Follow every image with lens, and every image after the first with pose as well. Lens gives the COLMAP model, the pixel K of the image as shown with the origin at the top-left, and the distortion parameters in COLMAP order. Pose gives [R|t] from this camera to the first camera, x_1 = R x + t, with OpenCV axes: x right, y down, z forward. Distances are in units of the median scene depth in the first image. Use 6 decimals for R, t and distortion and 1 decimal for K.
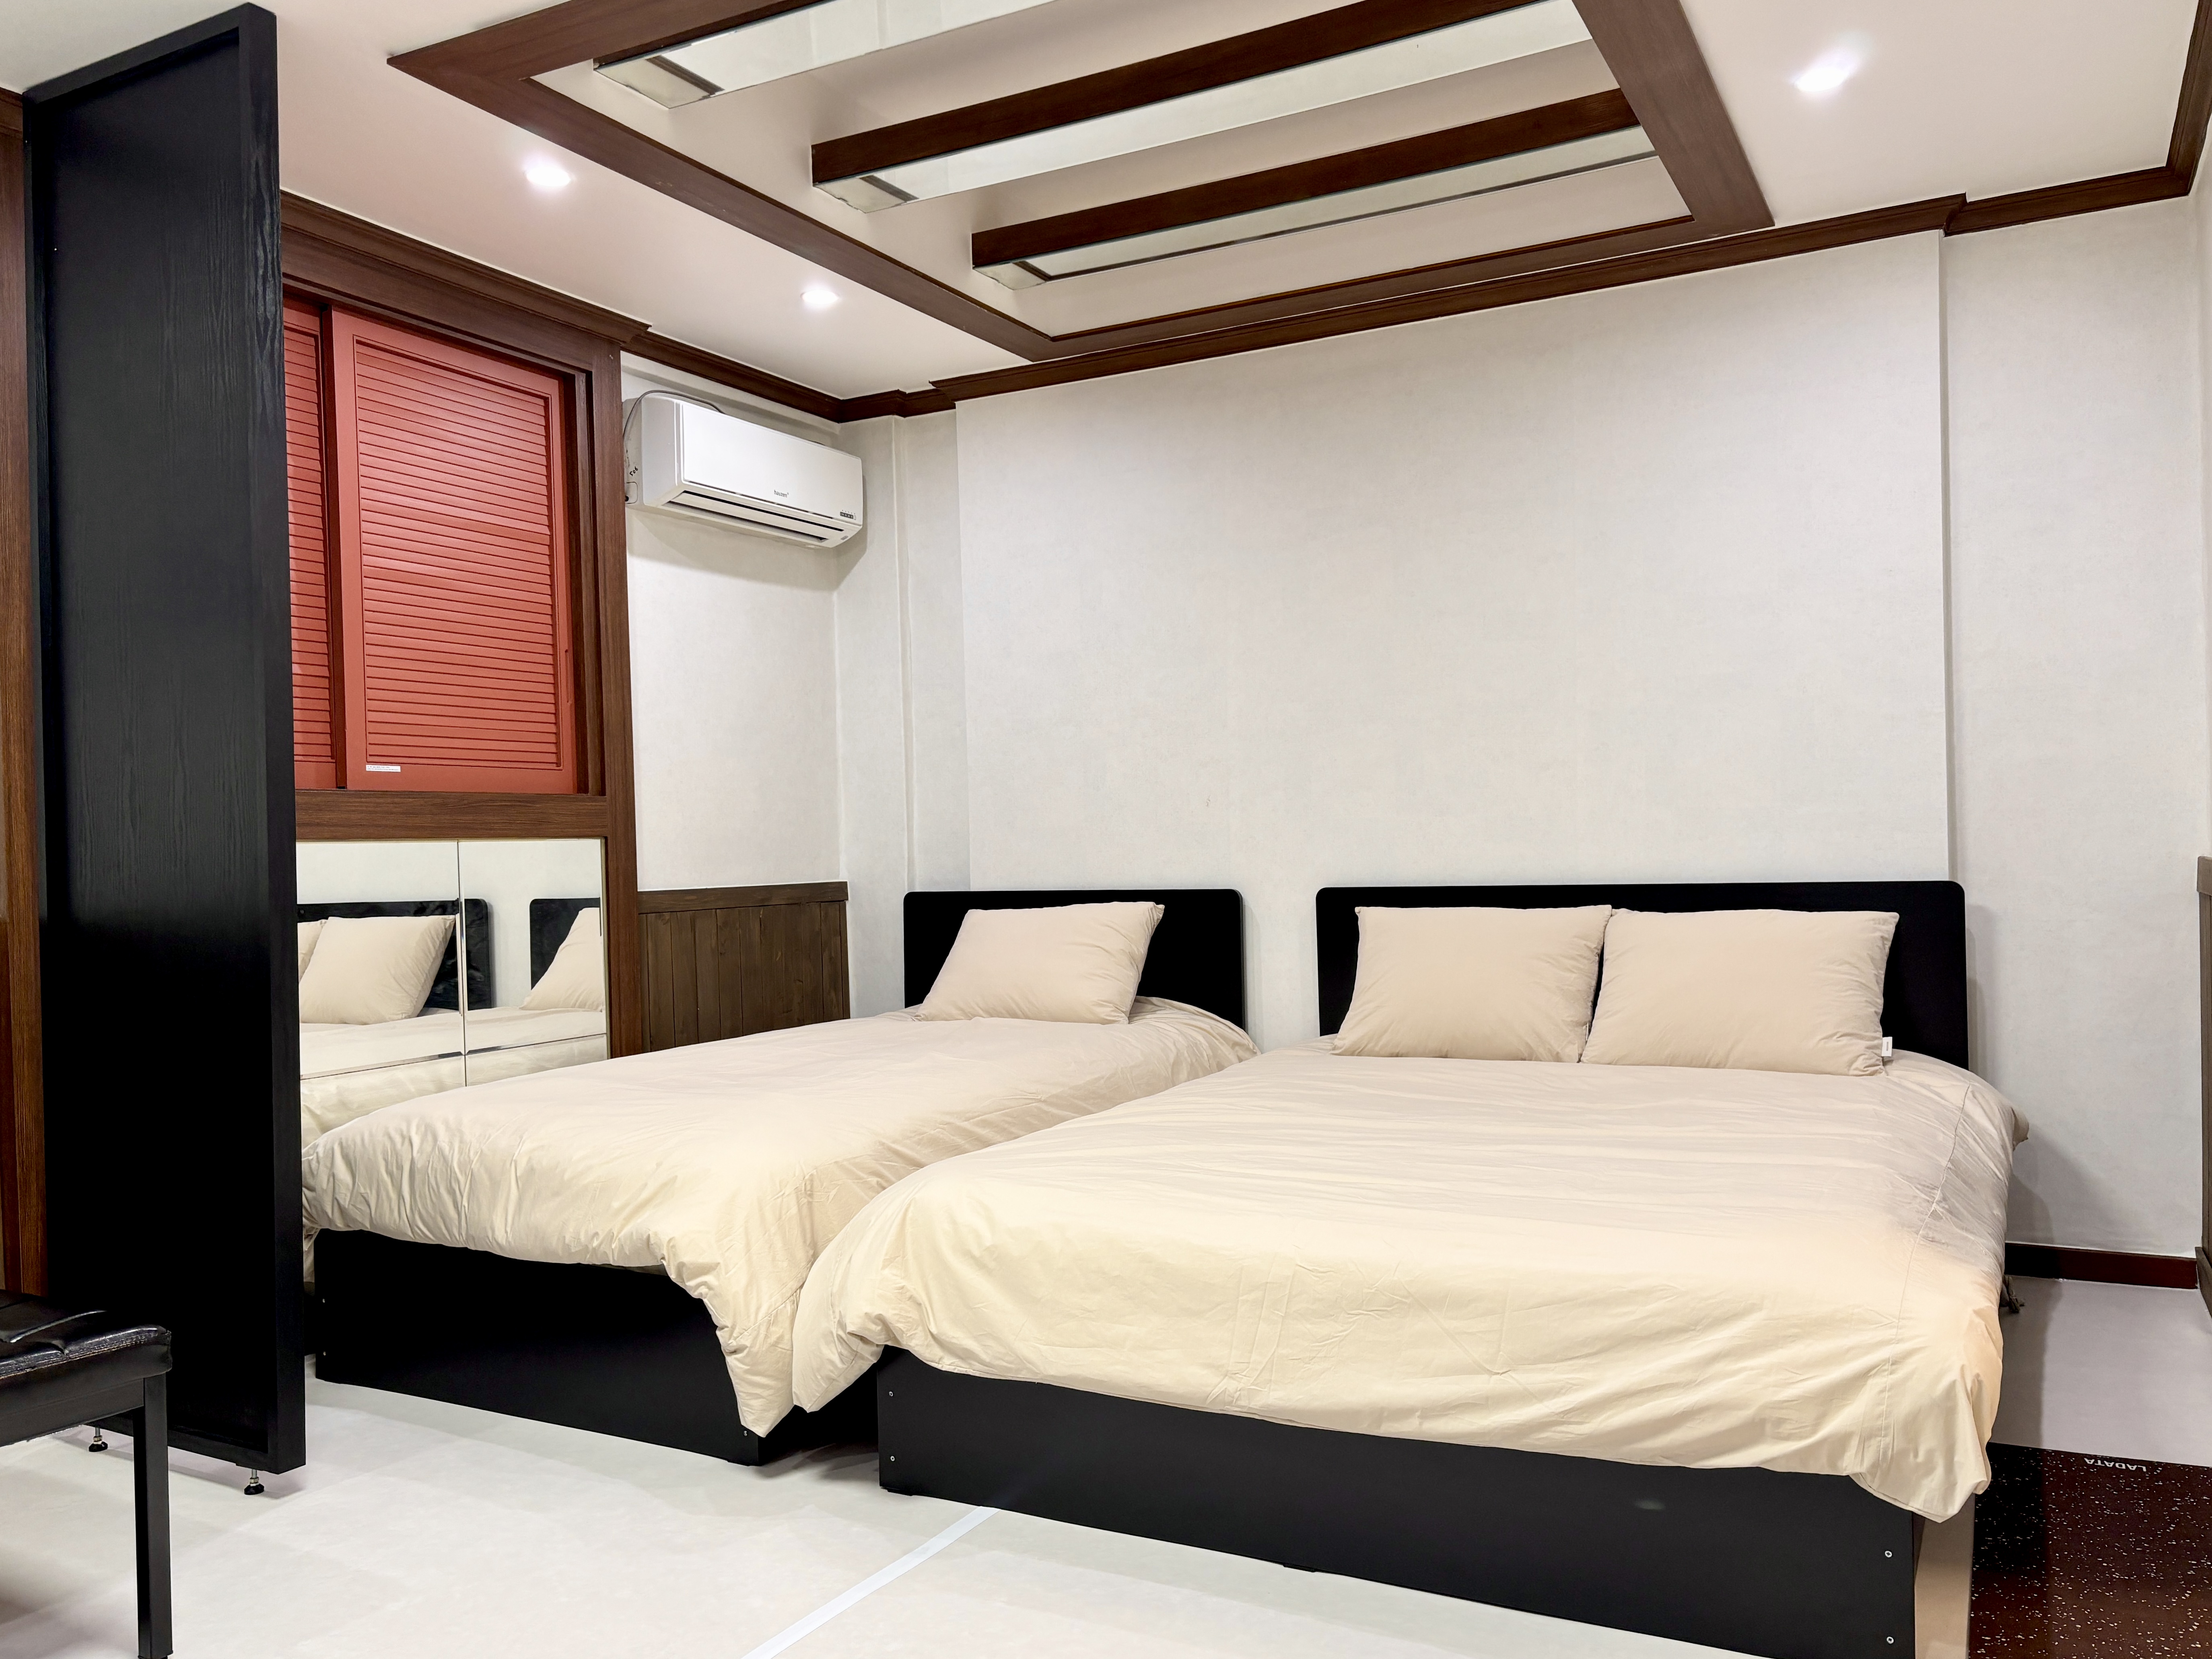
lens RADIAL K [[1686.8, 0, 1106.0], [0, 1686.8, 829.5], [0, 0, 1]] dist [0.011304, 0.010953]
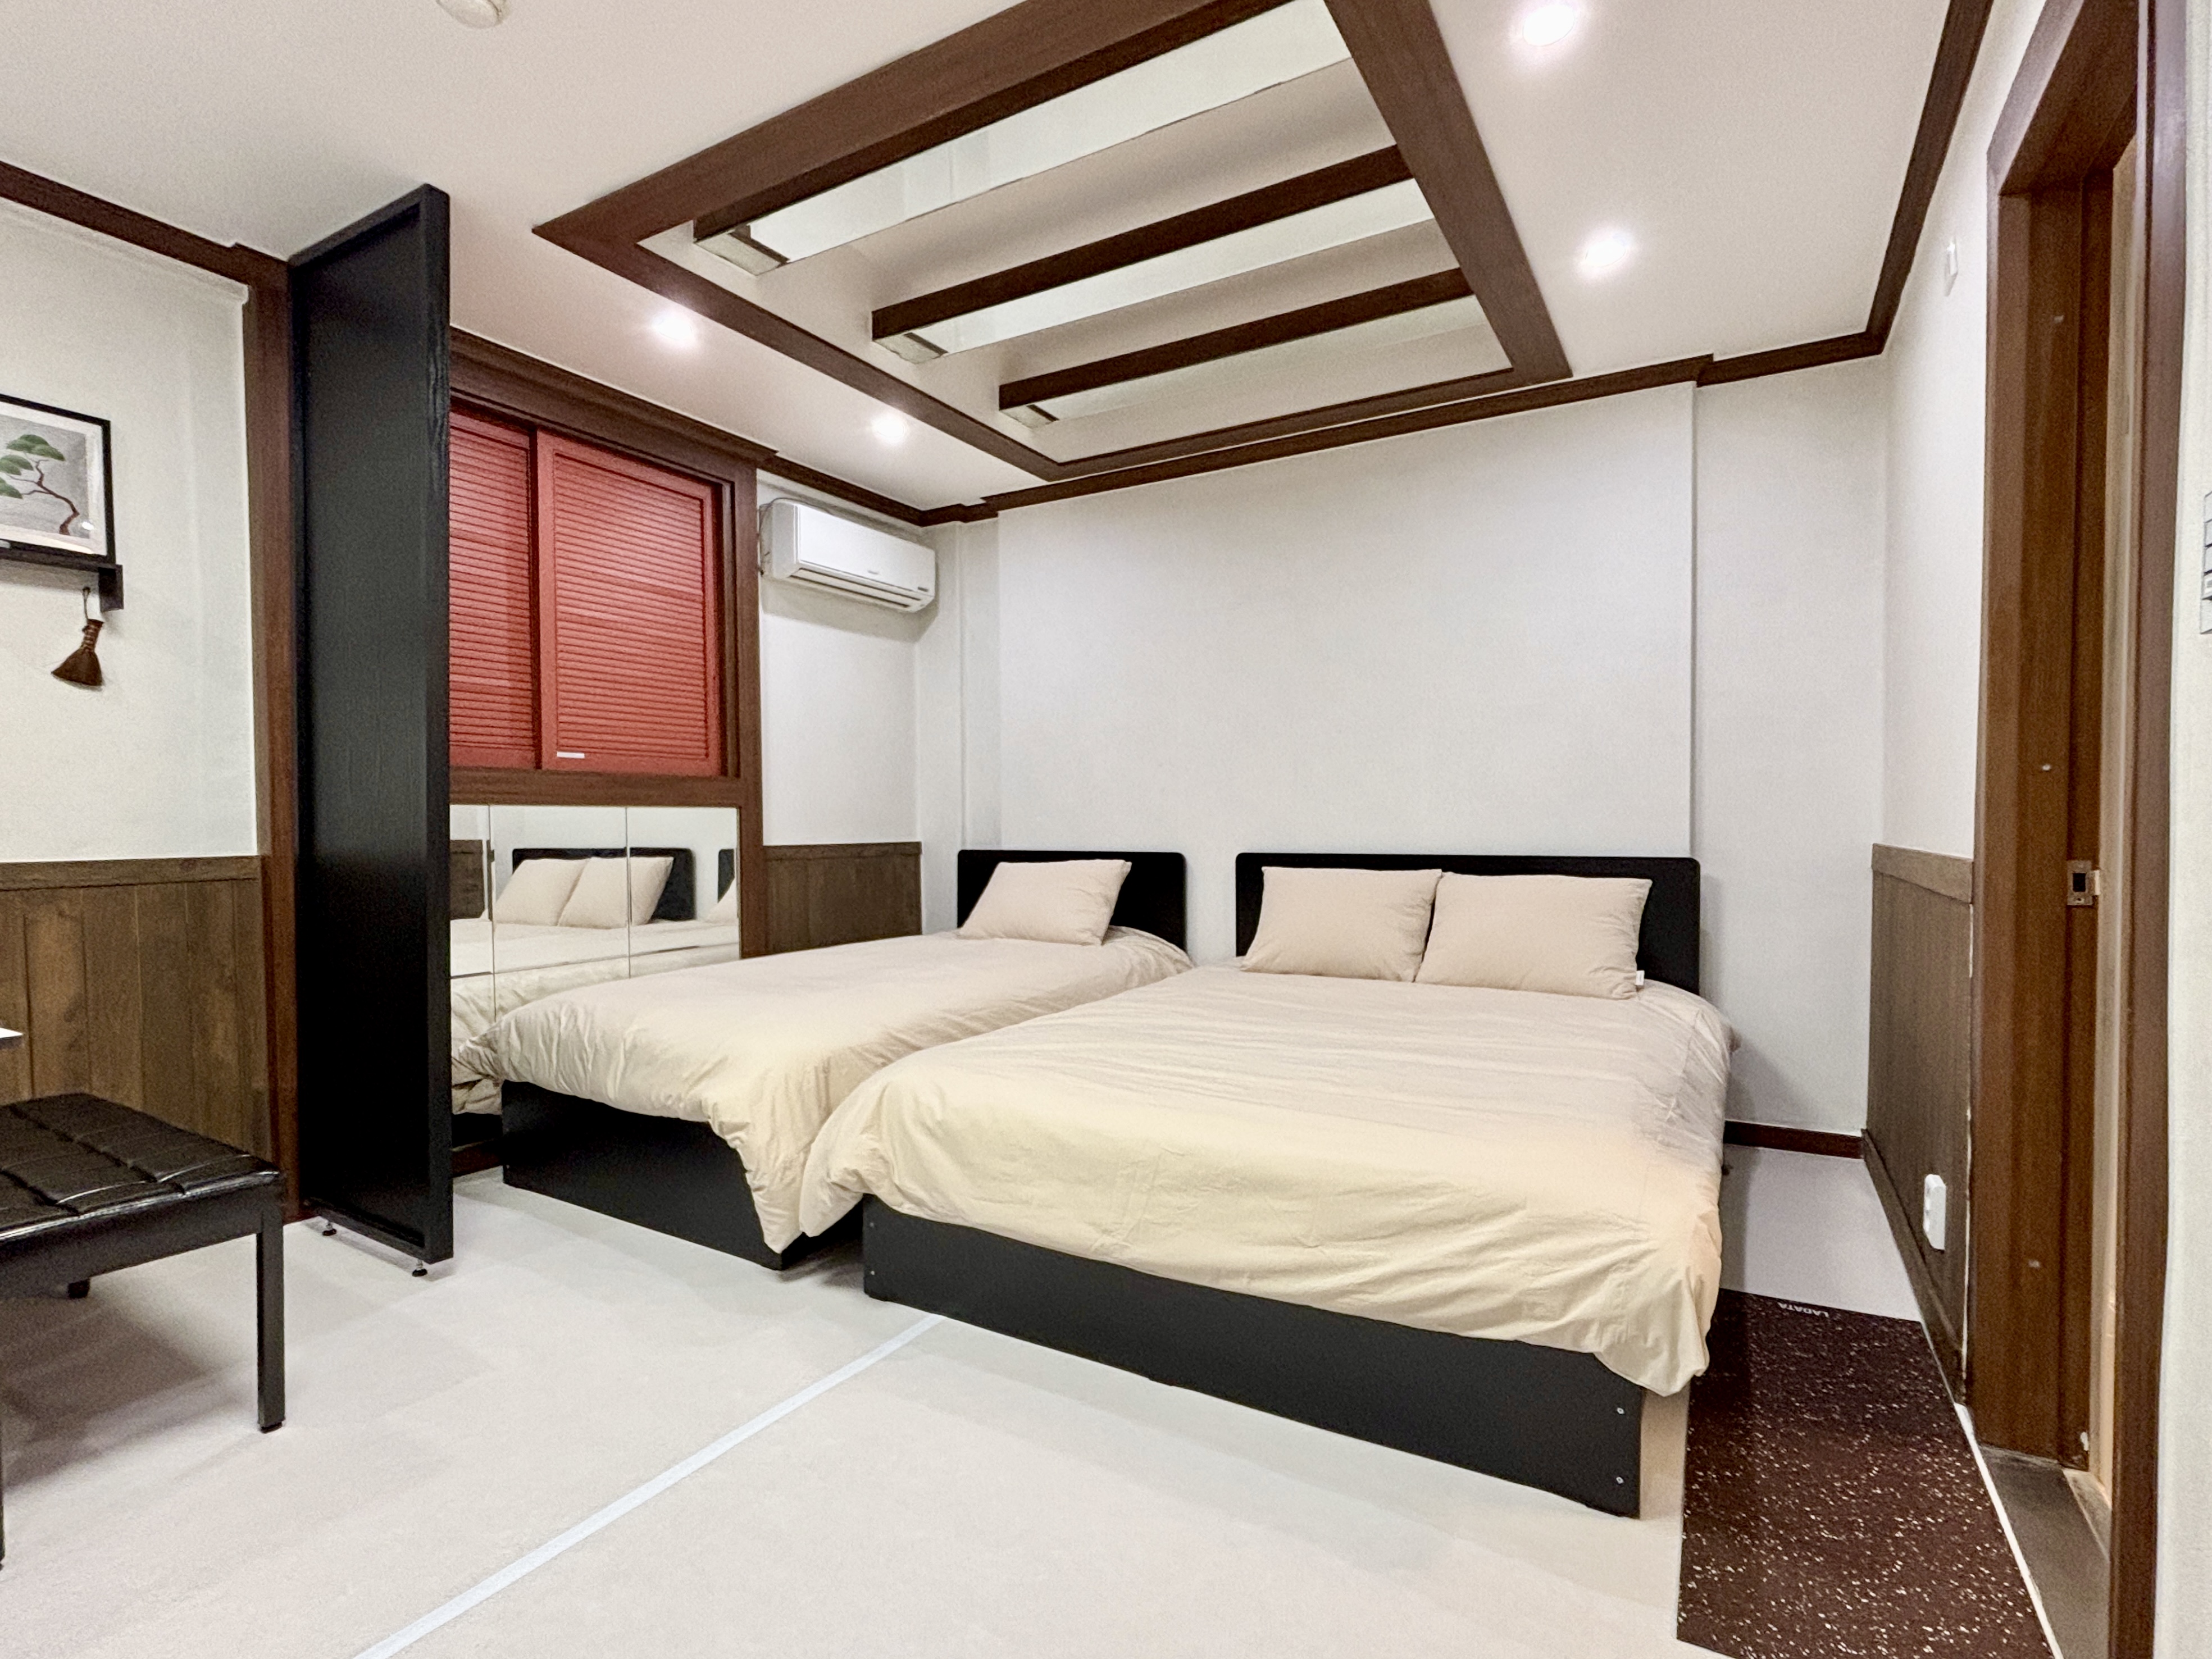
lens RADIAL K [[1061.9, 0, 1106.0], [0, 1061.9, 829.5], [0, 0, 1]] dist [-0.001202, -0.000420]
pose [[0.999053, 0.020310, -0.038486, 0.063645], [-0.019638, 0.999649, 0.017759, 0.002001], [0.038833, -0.016986, 0.999101, 0.131832]]
